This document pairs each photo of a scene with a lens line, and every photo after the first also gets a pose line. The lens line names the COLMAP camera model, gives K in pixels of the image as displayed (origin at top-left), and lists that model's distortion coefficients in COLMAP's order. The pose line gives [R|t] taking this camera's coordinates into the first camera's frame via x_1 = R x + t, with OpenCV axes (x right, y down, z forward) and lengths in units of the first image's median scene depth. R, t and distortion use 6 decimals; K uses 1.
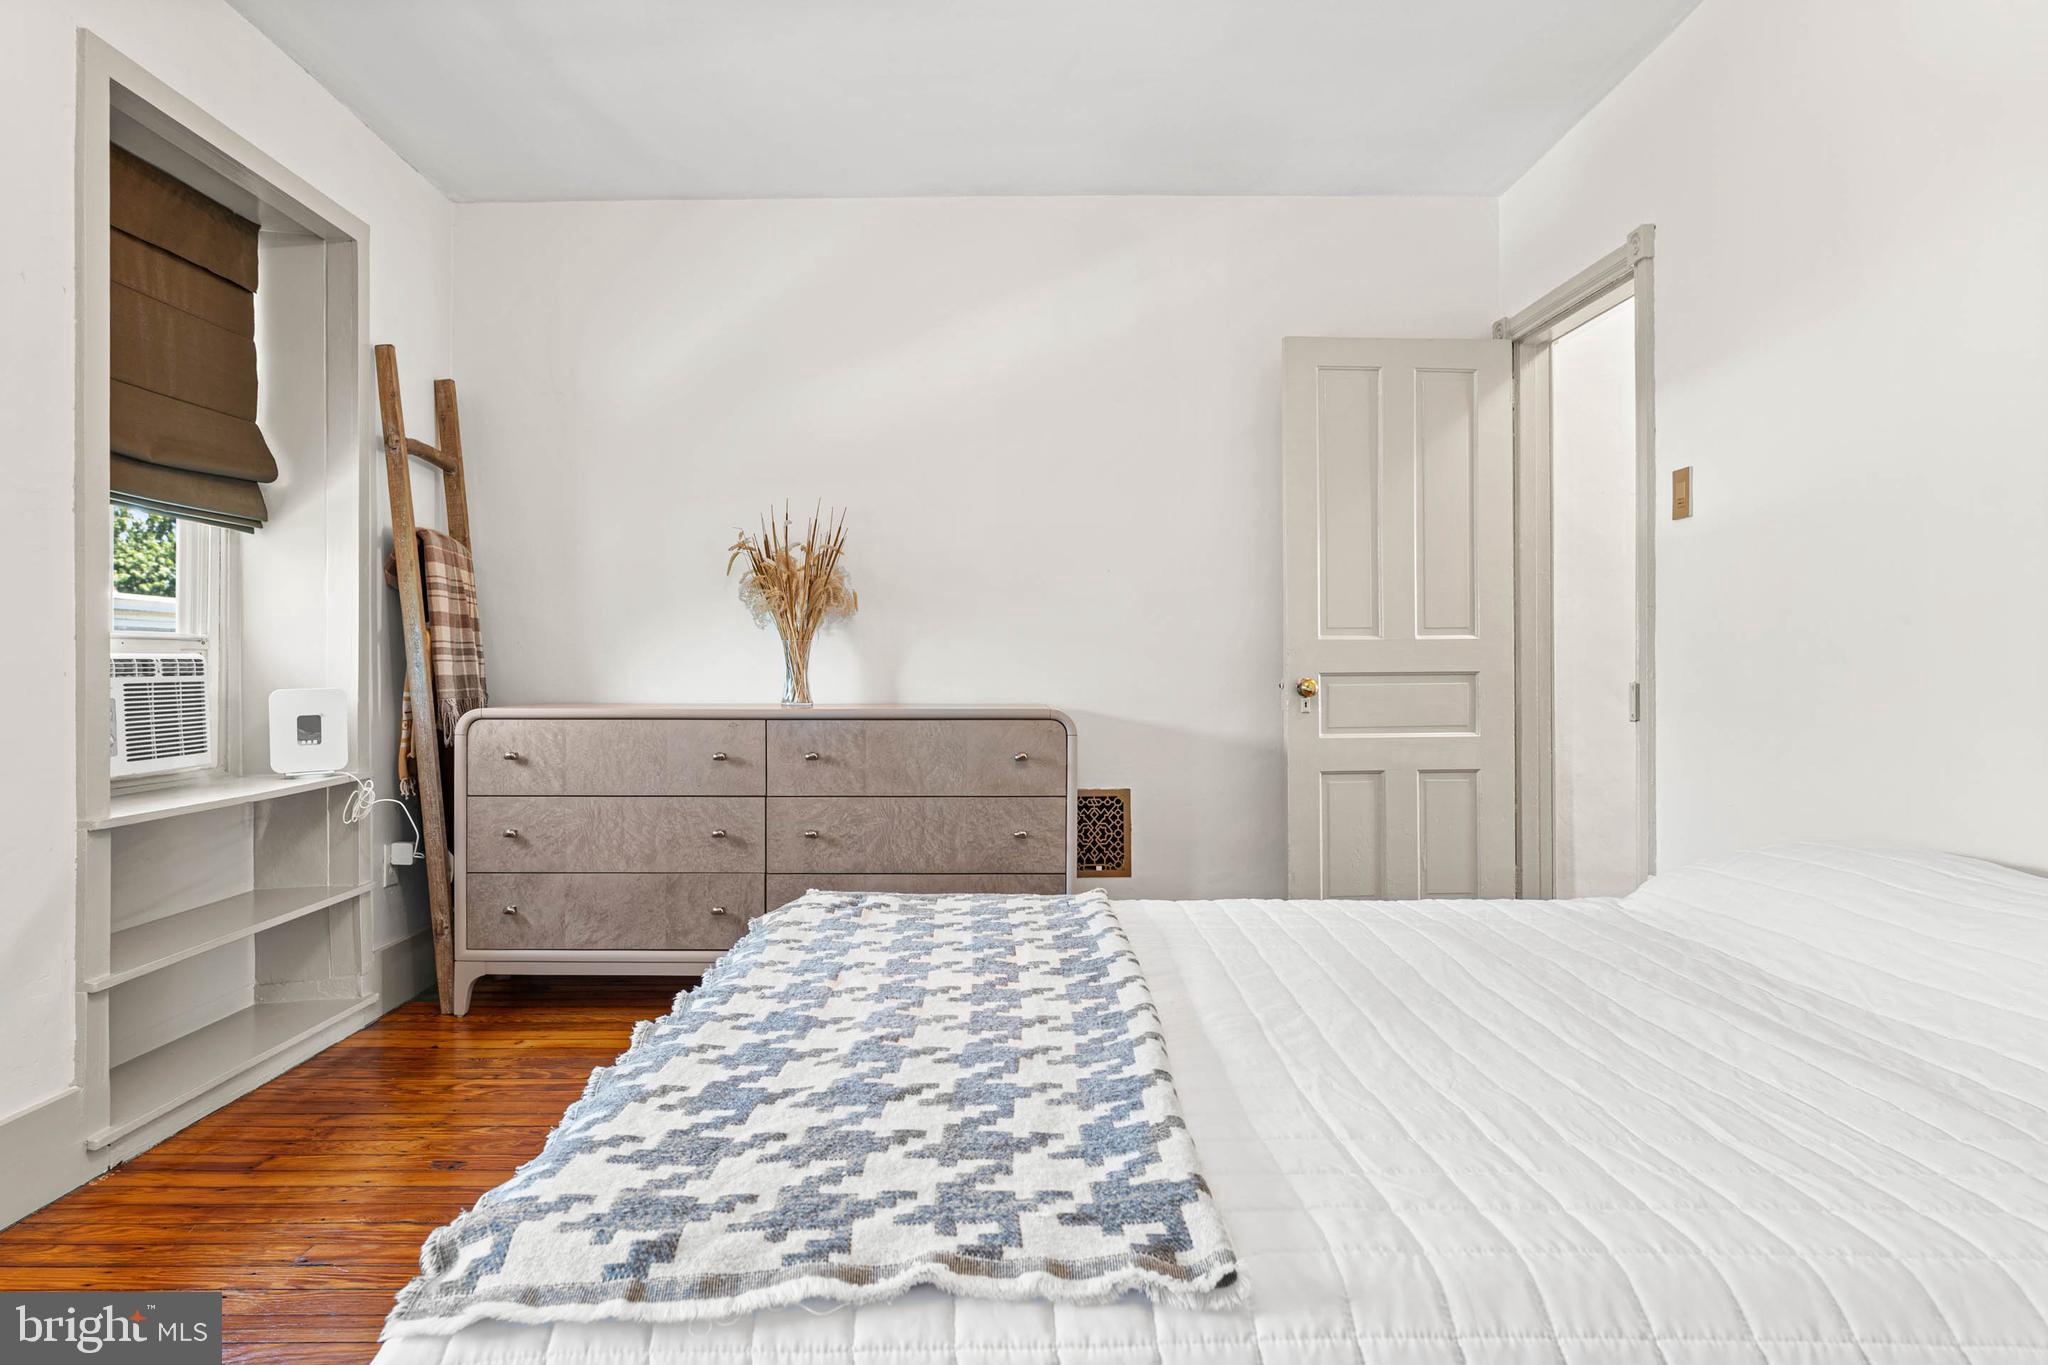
lens RADIAL K [[1191.4, 0, 1024.0], [0, 1191.4, 682.5], [0, 0, 1]] dist [0.001005, -0.000186]
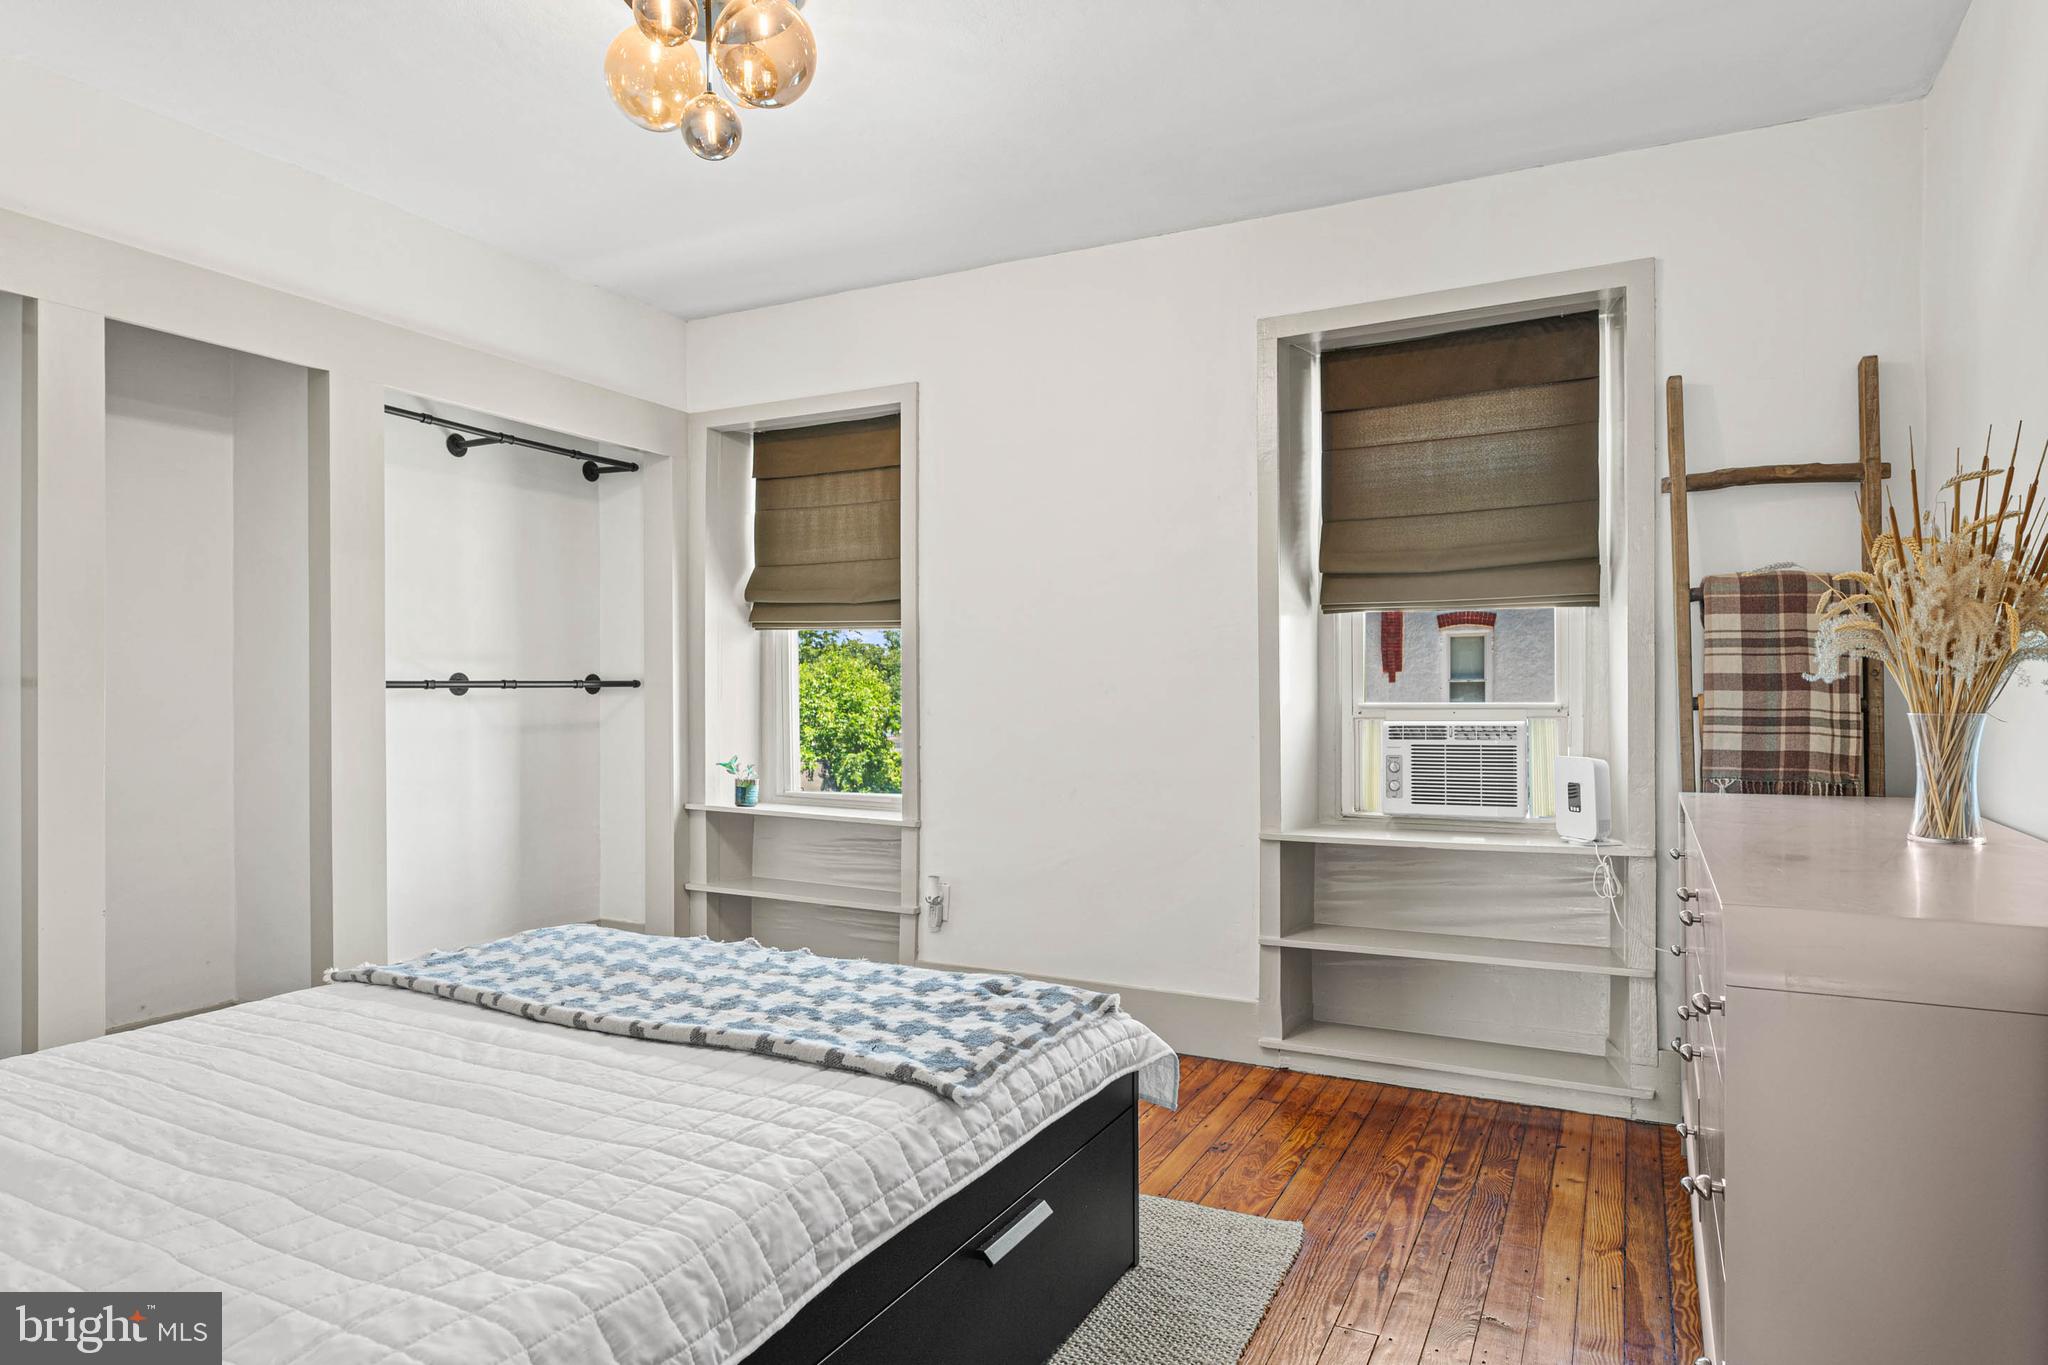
lens RADIAL K [[1191.4, 0, 1024.0], [0, 1191.4, 682.5], [0, 0, 1]] dist [0.001005, -0.000186]
pose [[-0.486211, -0.002370, -0.873838, 0.590074], [-0.002005, 0.999997, -0.001597, -0.062343], [0.873839, 0.000976, -0.486214, 1.217834]]
